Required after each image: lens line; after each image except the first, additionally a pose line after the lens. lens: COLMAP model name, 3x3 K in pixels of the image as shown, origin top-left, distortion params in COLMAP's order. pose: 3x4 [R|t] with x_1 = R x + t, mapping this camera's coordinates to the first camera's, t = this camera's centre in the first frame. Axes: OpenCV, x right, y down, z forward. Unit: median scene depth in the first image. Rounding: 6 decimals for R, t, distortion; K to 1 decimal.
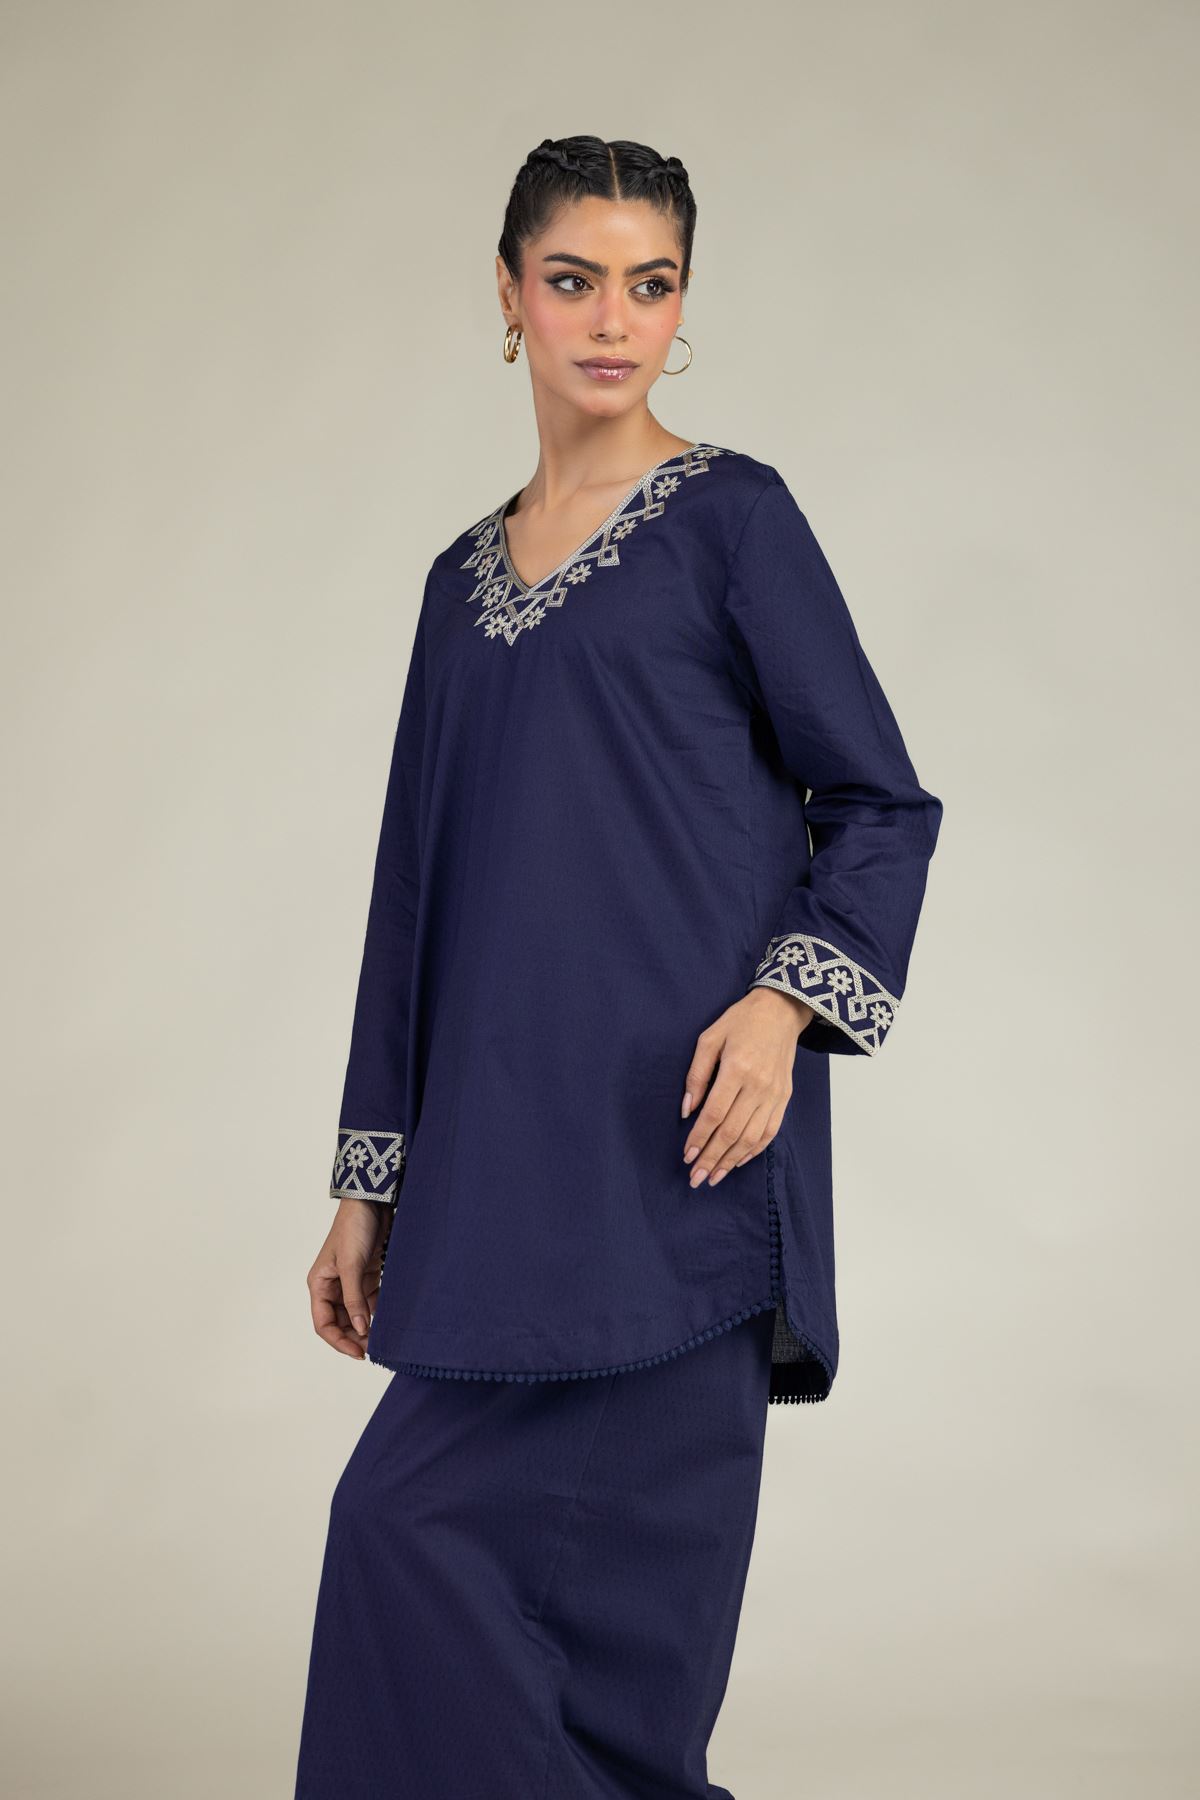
lens RADIAL K [[2729.6, 0, 600.0], [0, 2729.6, 900.0], [0, 0, 1]] dist [0.021288, -0.489862]
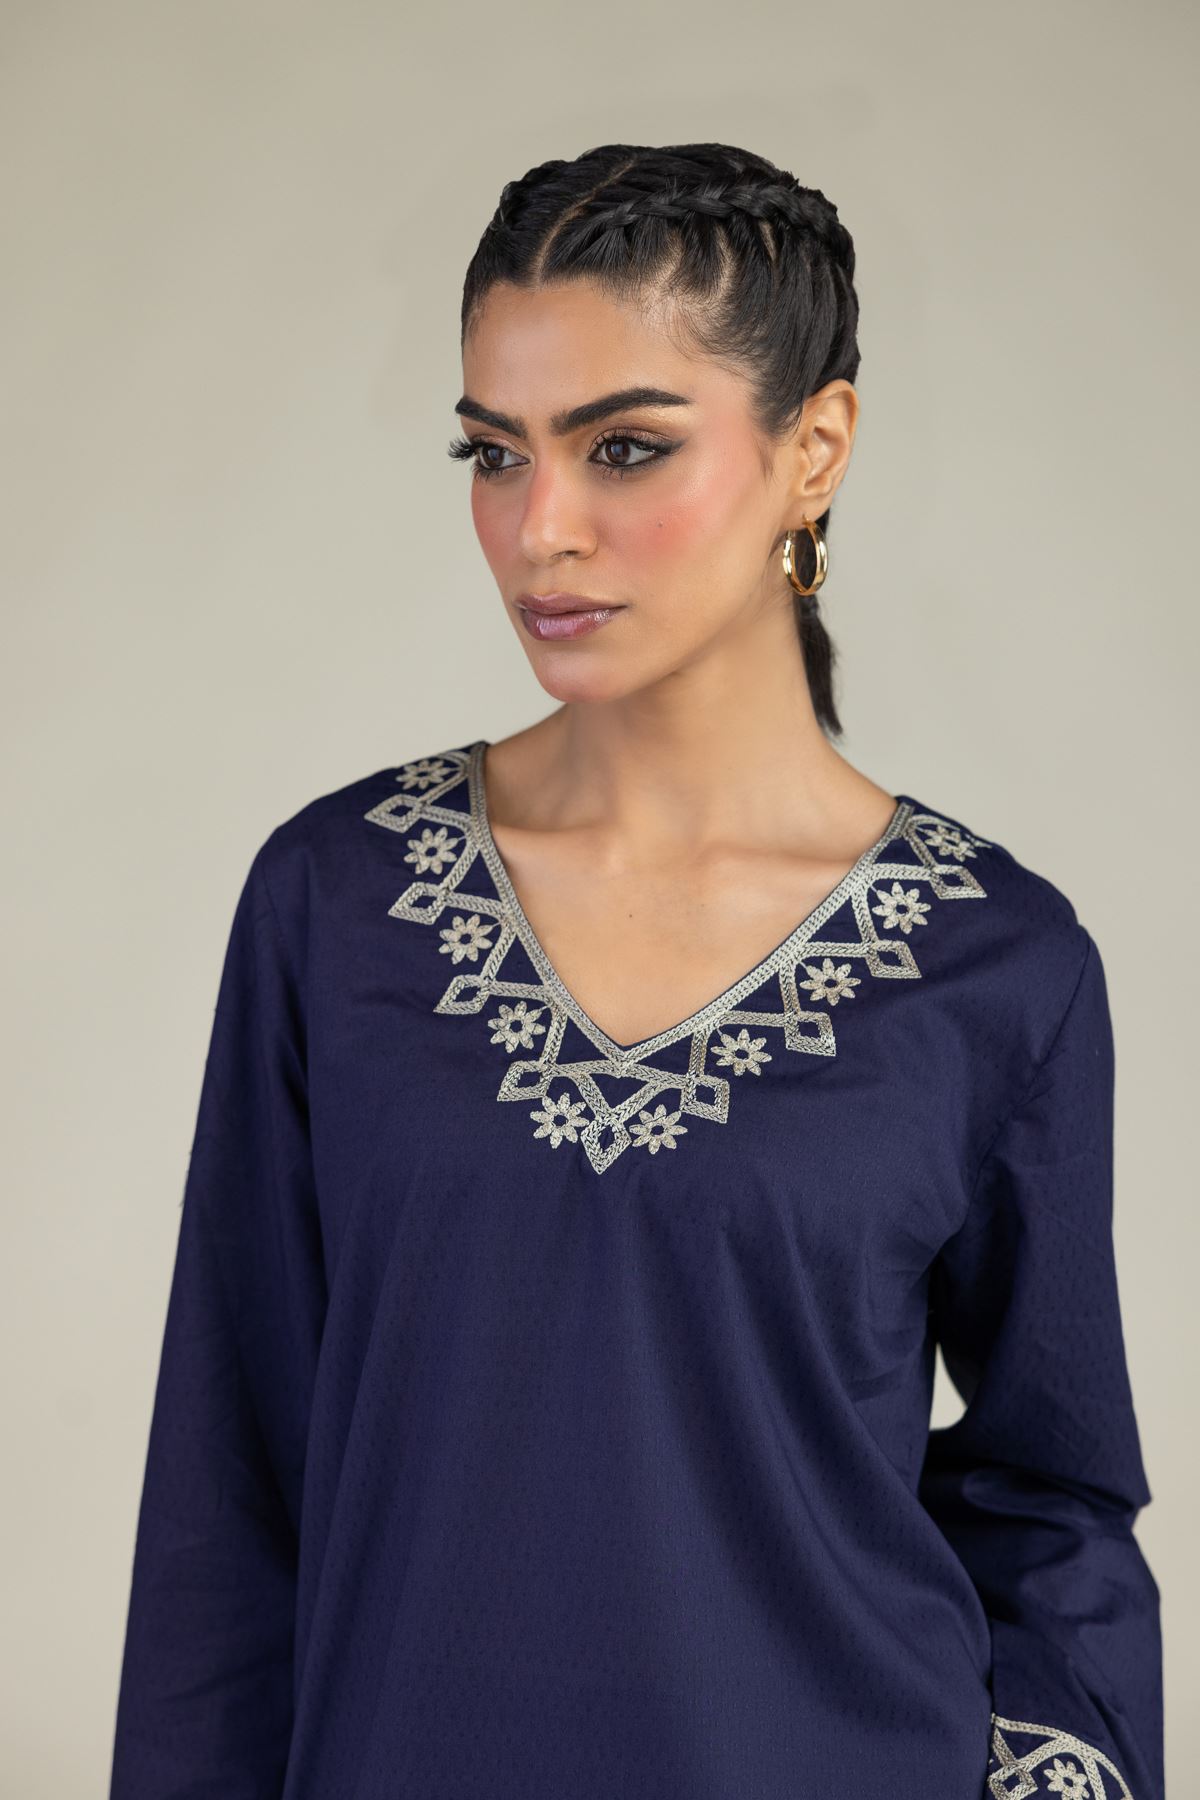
lens RADIAL K [[2729.6, 0, 600.0], [0, 2729.6, 900.0], [0, 0, 1]] dist [0.021288, -0.489862]
pose [[0.853997, 0.151697, 0.497672, -0.289978], [-0.184807, 0.982617, 0.017612, -0.151590], [-0.486350, -0.107014, 0.867186, 0.569783]]
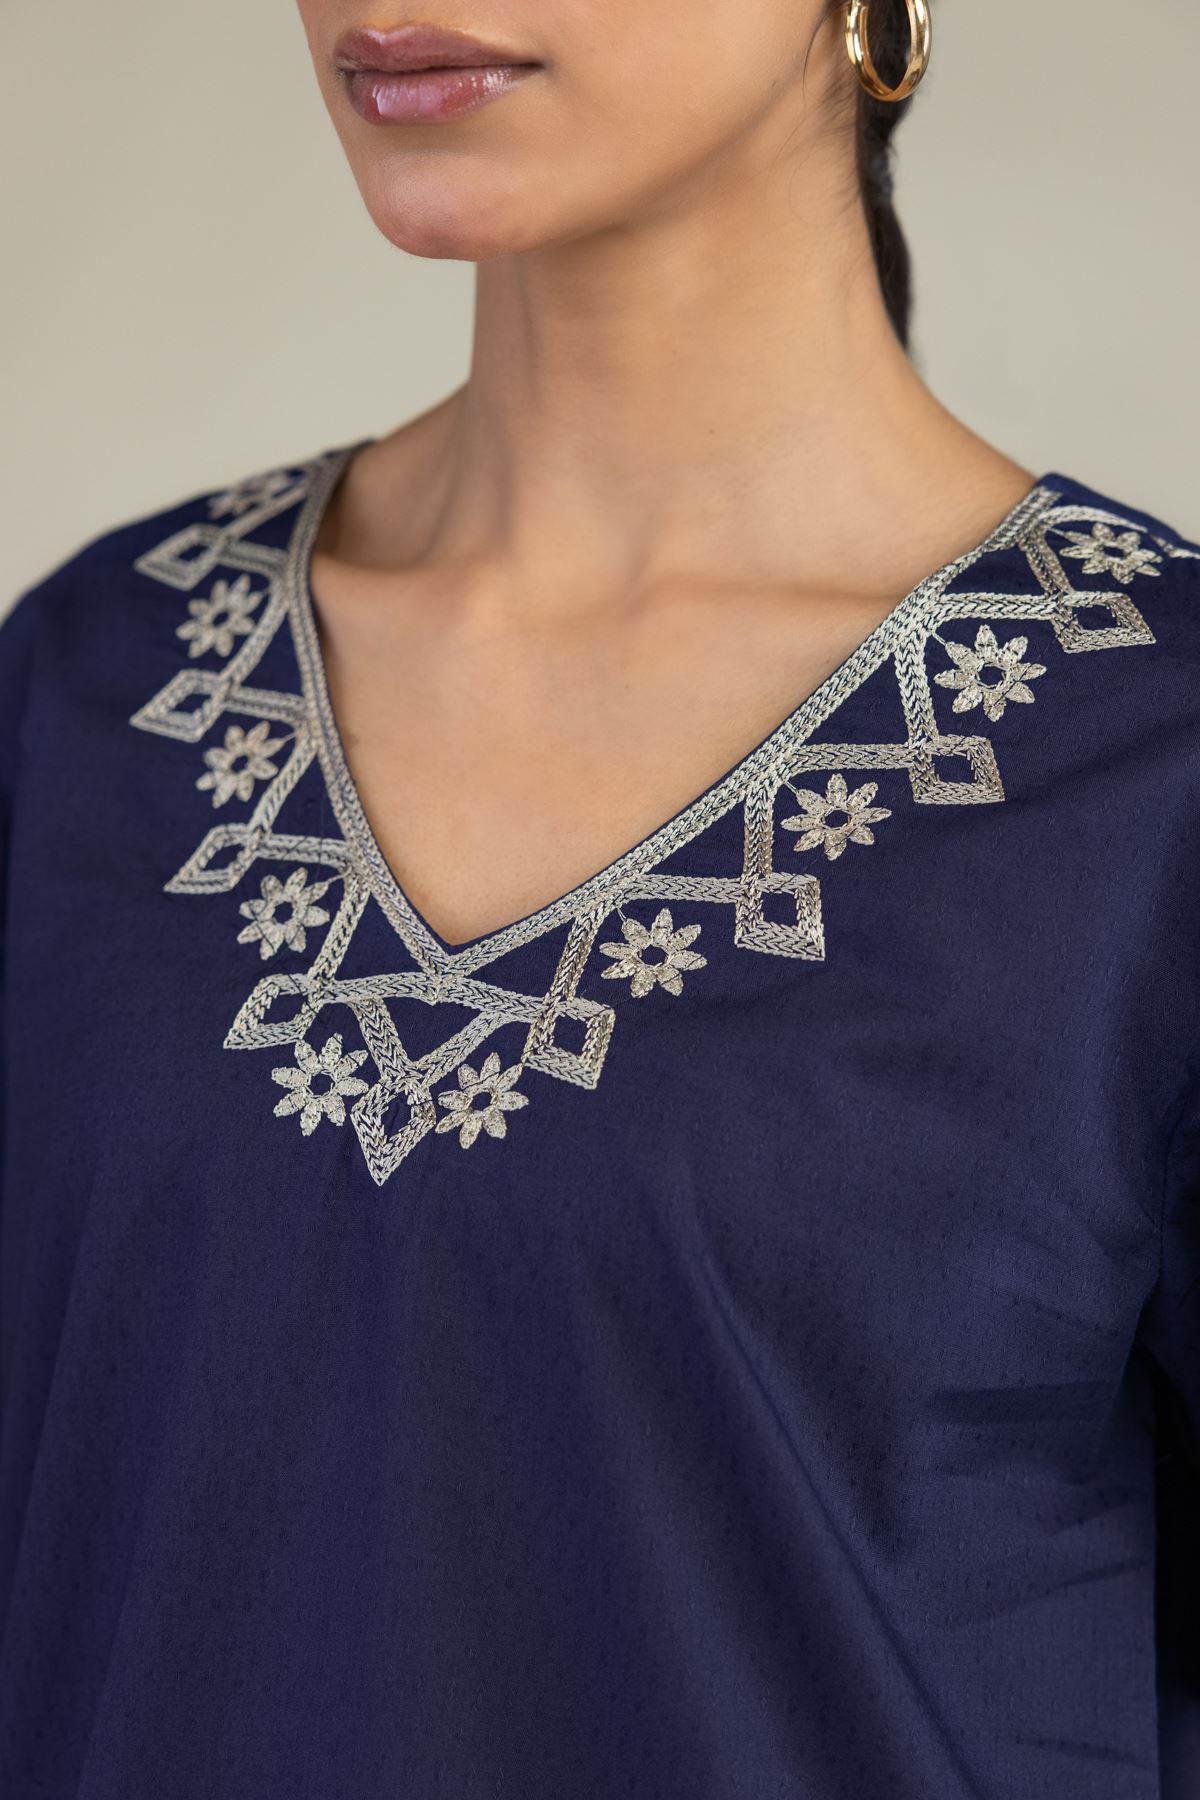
lens RADIAL K [[2729.6, 0, 600.0], [0, 2729.6, 900.0], [0, 0, 1]] dist [0.021288, -0.489862]
pose [[0.959679, 0.105012, 0.260748, -0.085114], [-0.137386, 0.984484, 0.109162, -0.153787], [-0.245239, -0.140584, 0.959215, 0.737366]]
